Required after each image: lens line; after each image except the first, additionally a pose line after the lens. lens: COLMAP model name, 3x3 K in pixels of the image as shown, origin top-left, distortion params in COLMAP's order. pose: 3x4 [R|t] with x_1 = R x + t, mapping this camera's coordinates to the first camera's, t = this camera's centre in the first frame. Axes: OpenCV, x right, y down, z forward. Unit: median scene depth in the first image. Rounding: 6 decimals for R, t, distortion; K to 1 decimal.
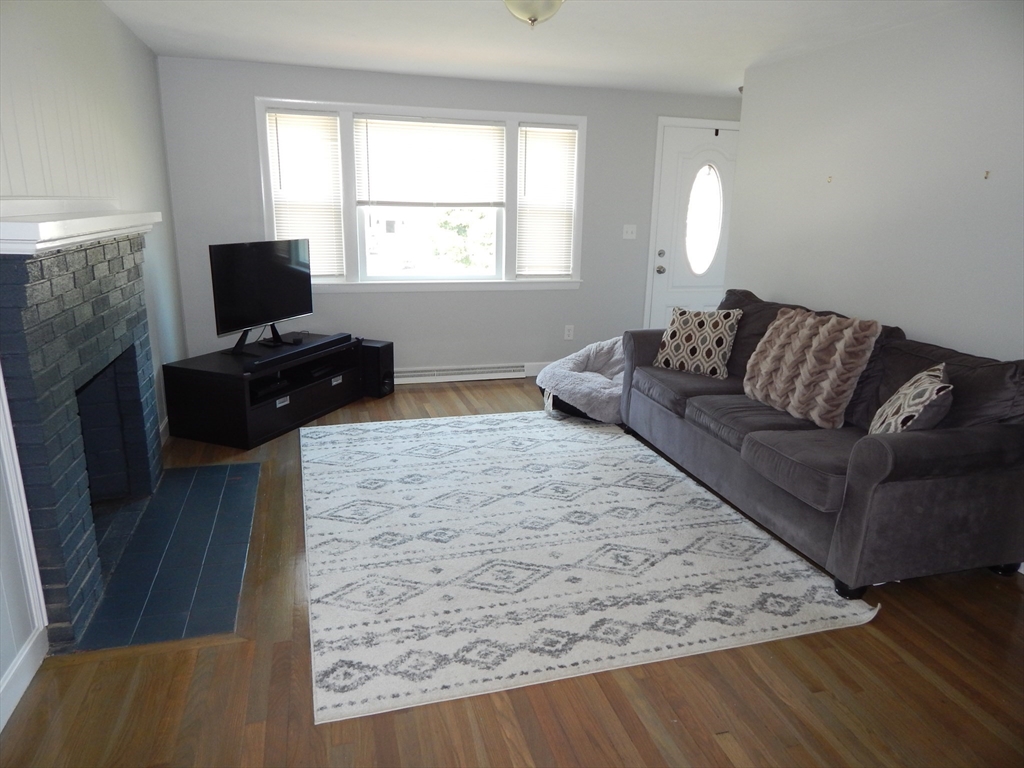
lens RADIAL K [[674.0, 0, 512.0], [0, 674.0, 384.0], [0, 0, 1]] dist [-0.009459, -0.001960]
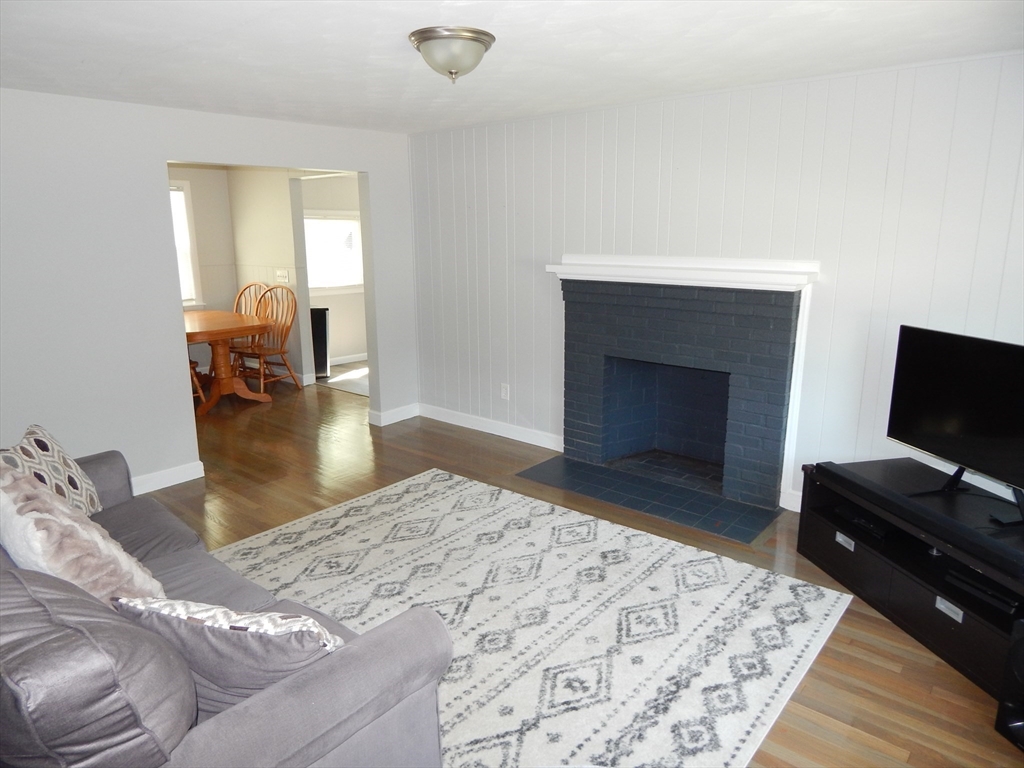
lens RADIAL K [[673.0, 0, 512.0], [0, 673.0, 384.0], [0, 0, 1]] dist [0.002761, -0.006081]
pose [[-0.840094, 0.102616, -0.532647, 0.384317], [-0.156966, 0.893945, 0.419790, -0.432596], [0.519234, 0.436270, -0.734891, 1.470118]]
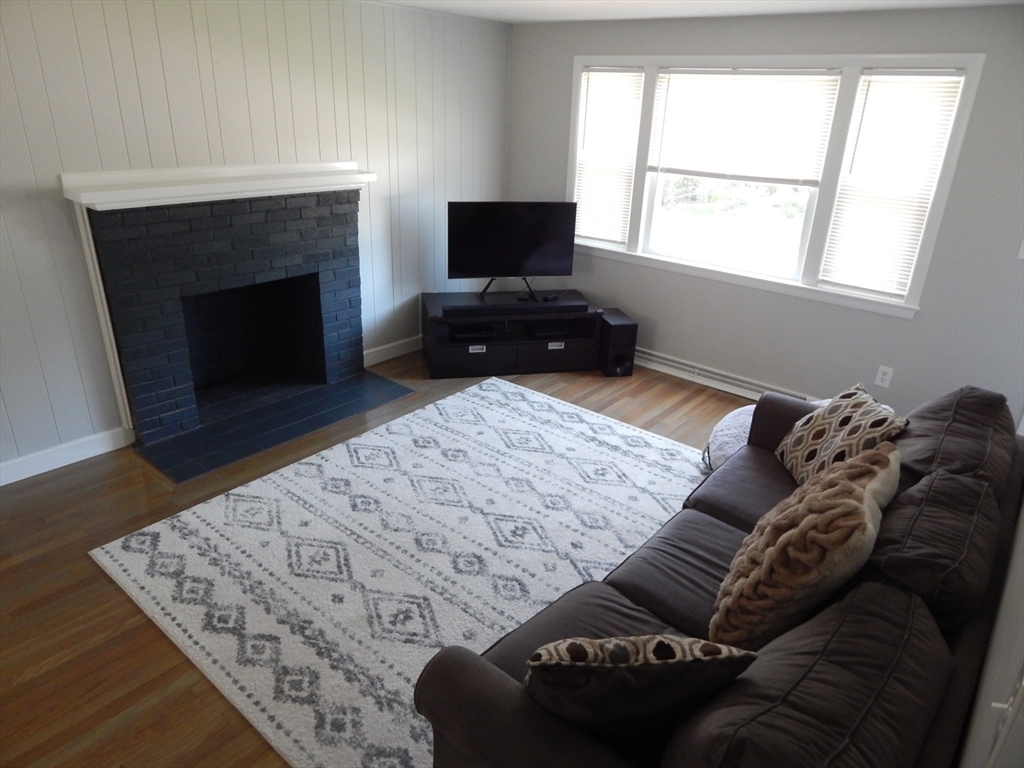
lens RADIAL K [[673.0, 0, 512.0], [0, 673.0, 384.0], [0, 0, 1]] dist [0.002761, -0.006081]
pose [[0.552155, 0.323870, -0.768266, 0.653669], [-0.241192, 0.944117, 0.224656, -0.211511], [0.798092, 0.061255, 0.599413, 0.440457]]
